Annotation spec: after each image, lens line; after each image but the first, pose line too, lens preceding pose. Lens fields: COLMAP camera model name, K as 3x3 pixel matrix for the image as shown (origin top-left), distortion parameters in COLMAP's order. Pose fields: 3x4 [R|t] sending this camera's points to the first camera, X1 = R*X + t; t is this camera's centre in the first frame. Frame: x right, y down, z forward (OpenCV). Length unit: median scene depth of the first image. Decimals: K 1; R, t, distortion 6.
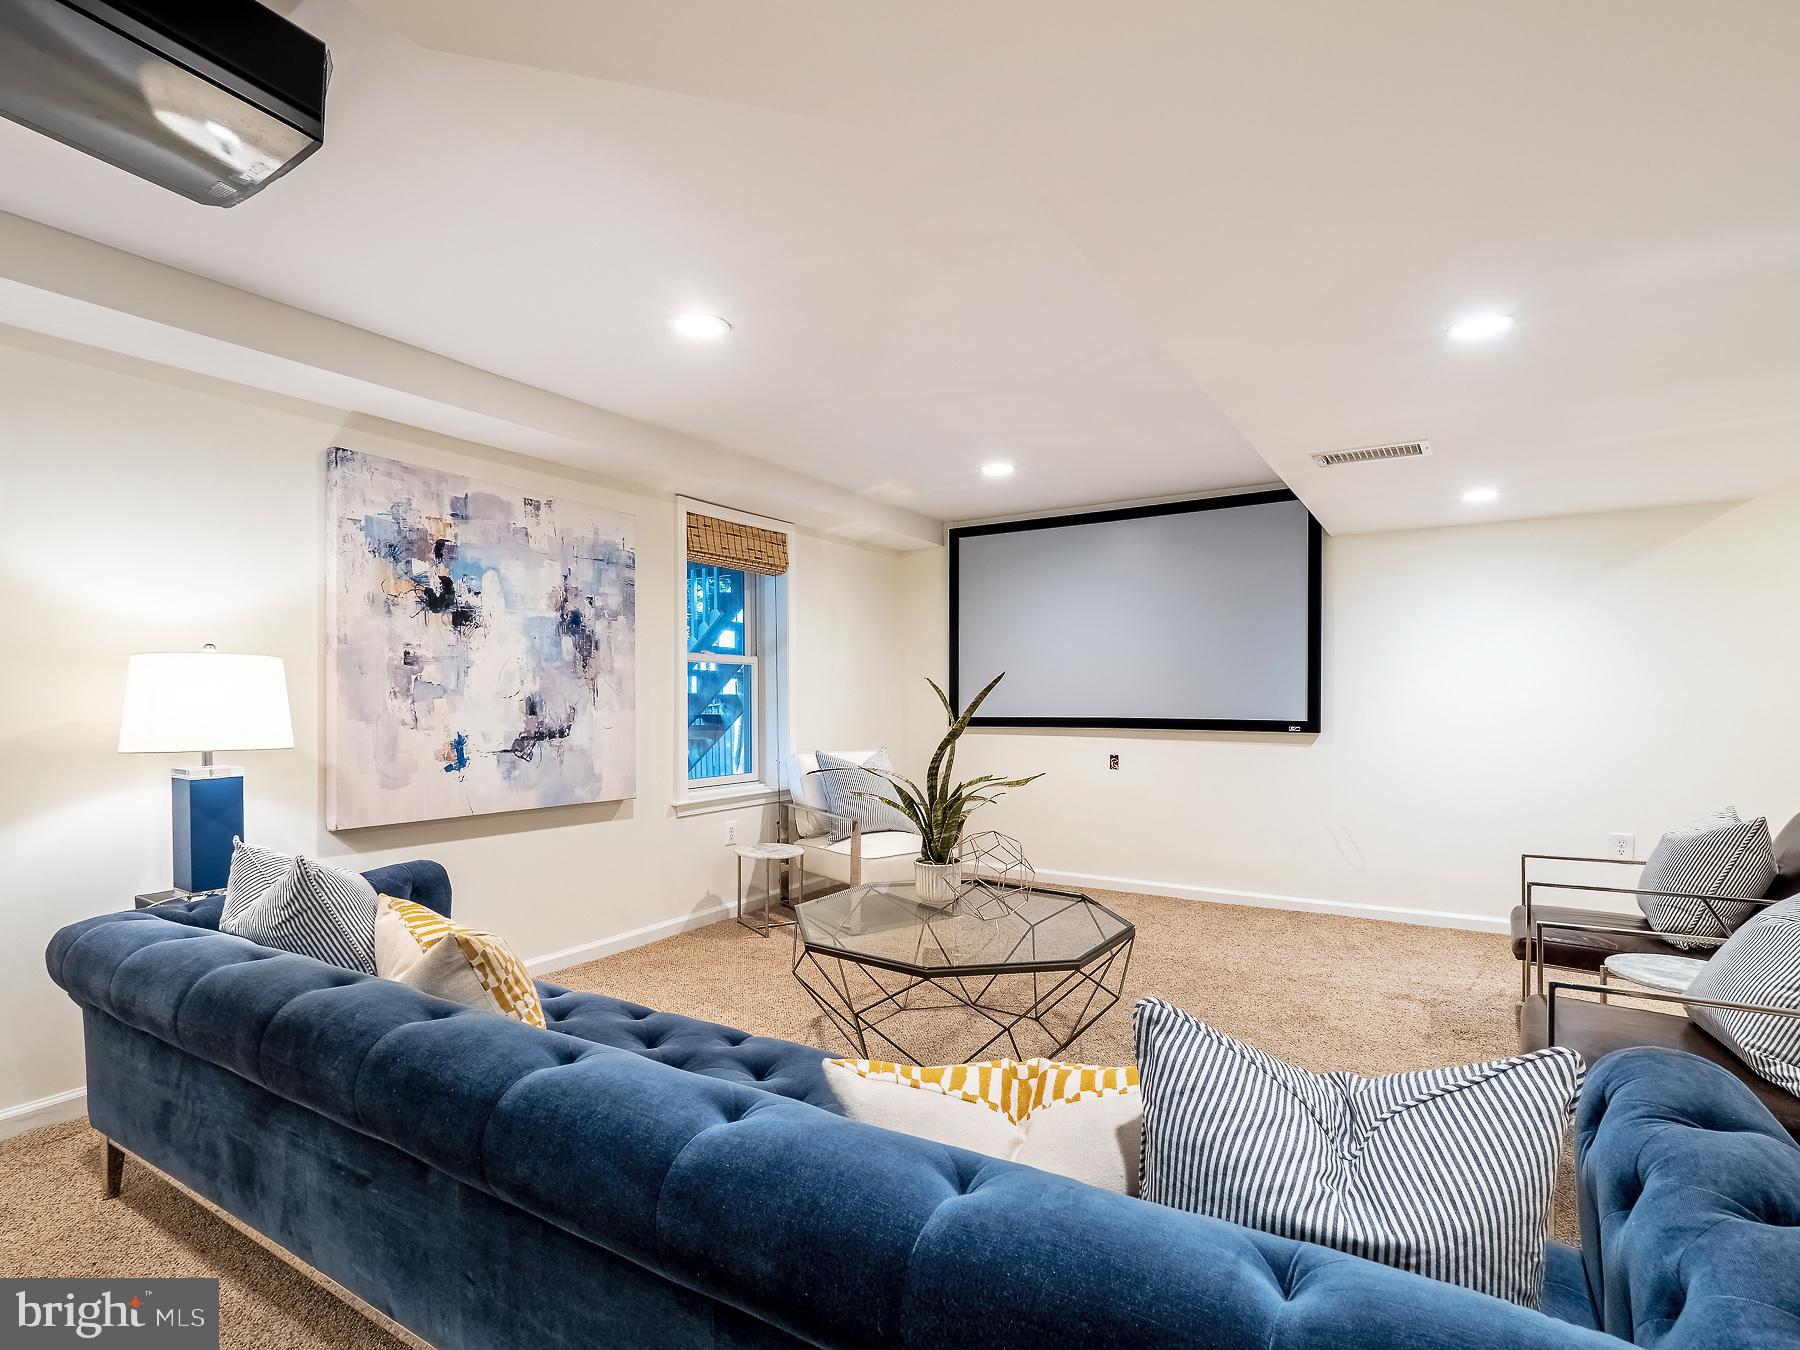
lens RADIAL K [[895.0, 0, 875.0], [0, 895.0, 714.7], [0, 0, 1]] dist [-0.002381, -0.002309]
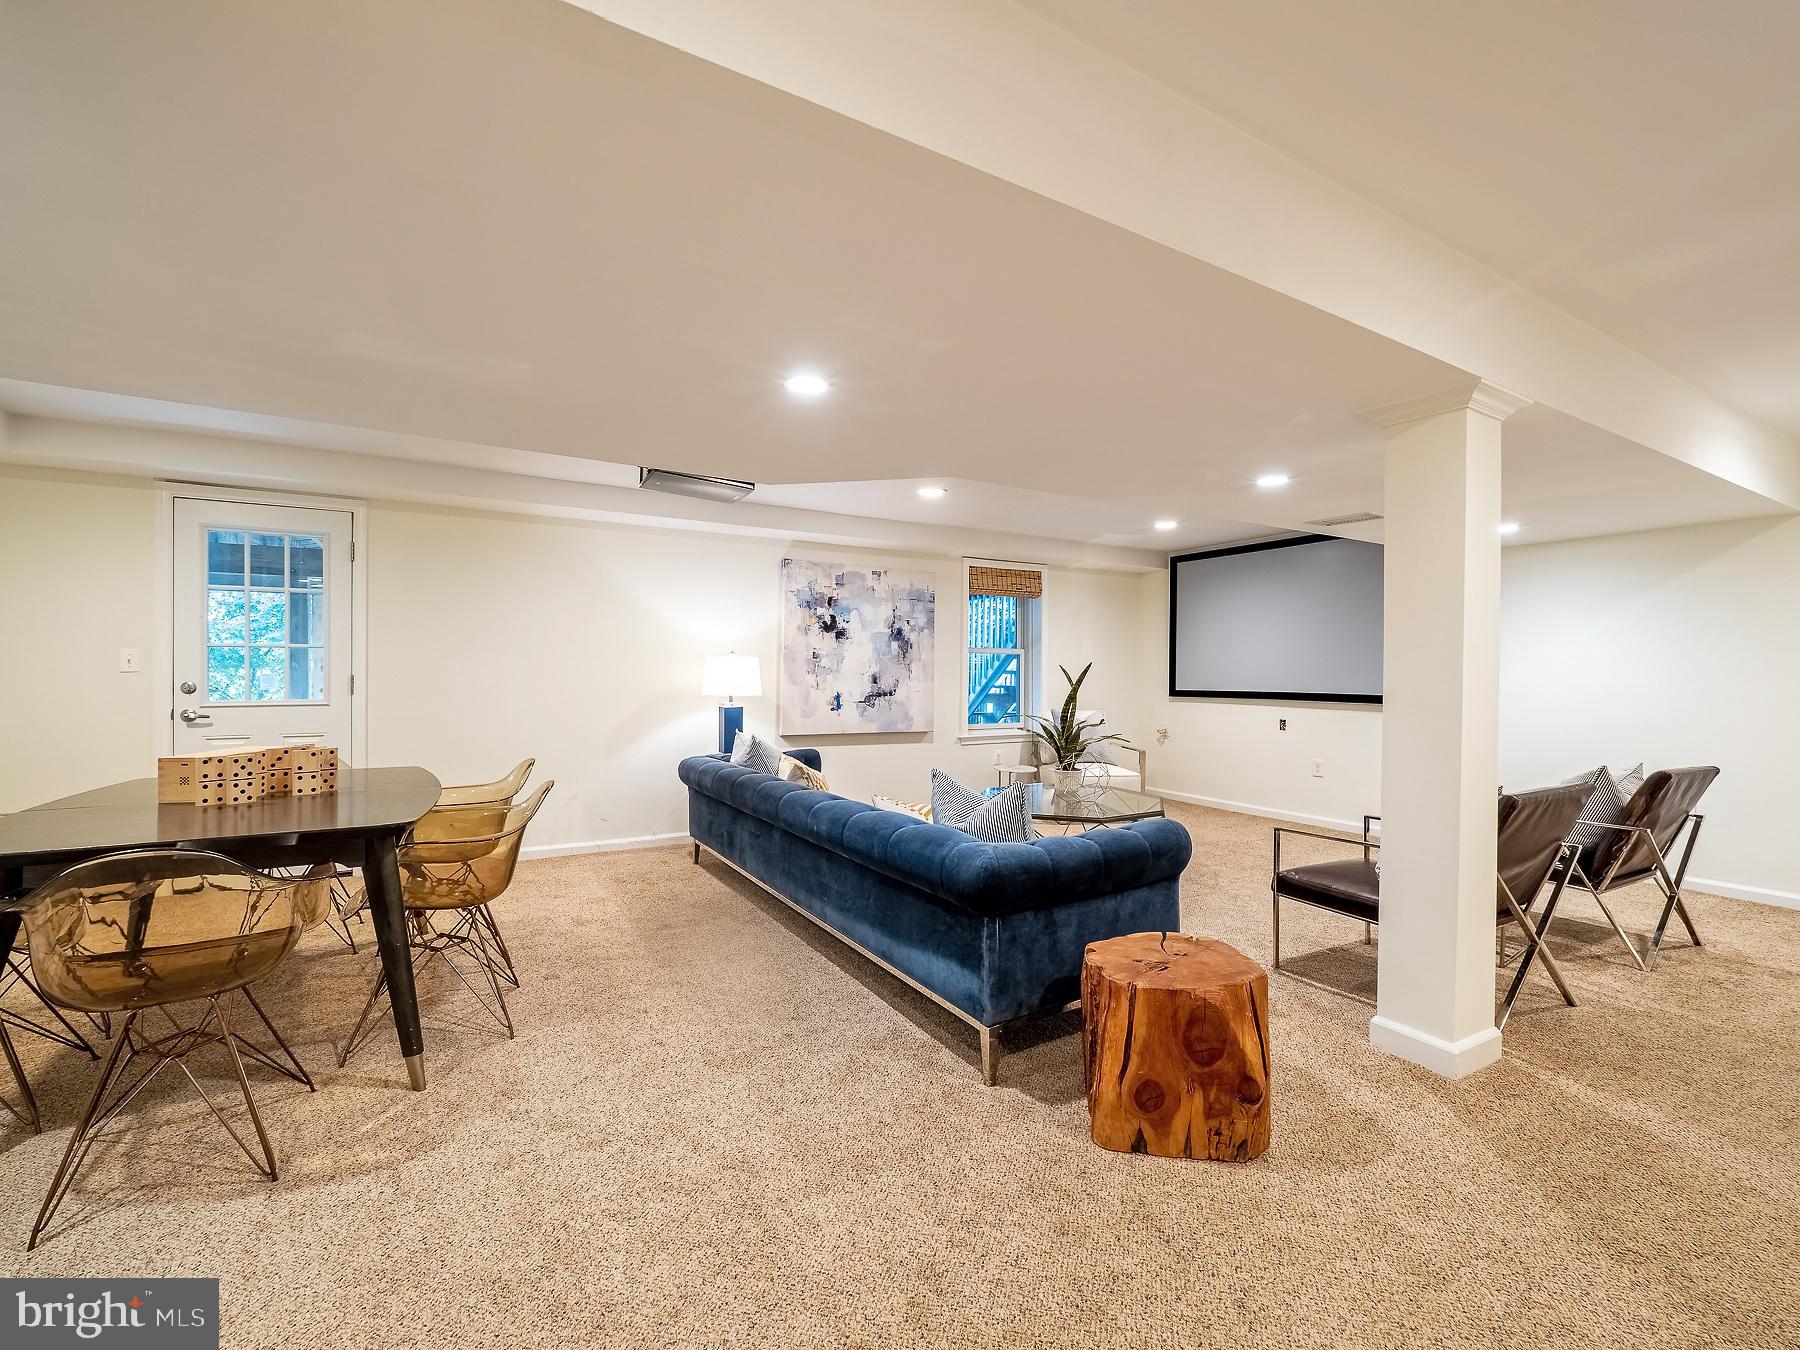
lens RADIAL K [[758.8, 0, 897.8], [0, 758.8, 679.1], [0, 0, 1]] dist [-0.004490, -0.000696]
pose [[0.891040, 0.009672, -0.453822, 0.393721], [-0.015171, 0.999849, -0.008477, 0.003744], [0.453671, 0.014438, 0.891052, -0.420778]]
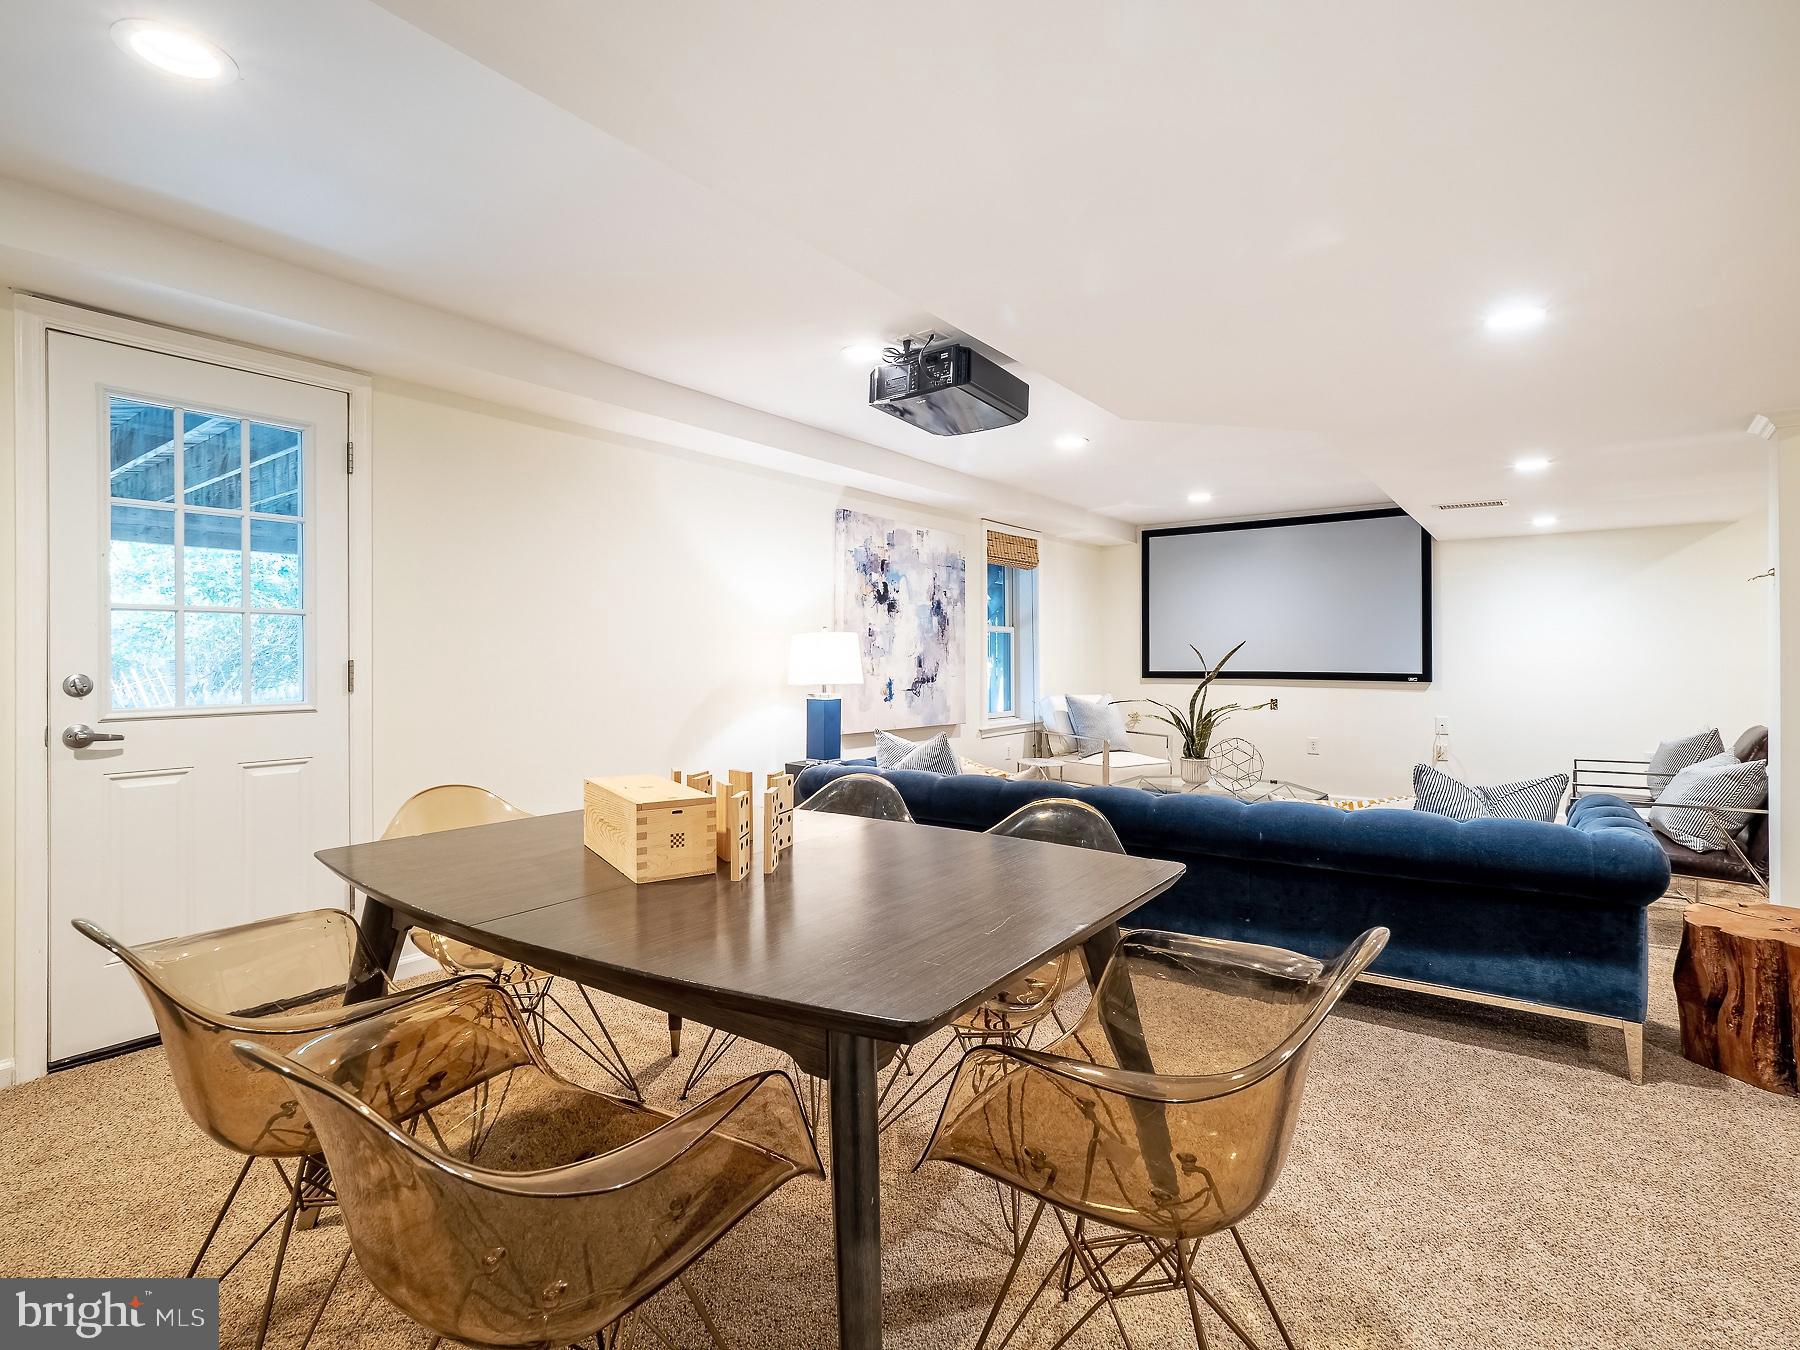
lens RADIAL K [[895.0, 0, 897.3], [0, 895.0, 651.4], [0, 0, 1]] dist [-0.002381, -0.002309]
pose [[0.998462, 0.001017, -0.055433, -0.333009], [-0.002398, 0.999688, -0.024852, 0.011551], [0.055390, 0.024947, 0.998153, -0.567497]]
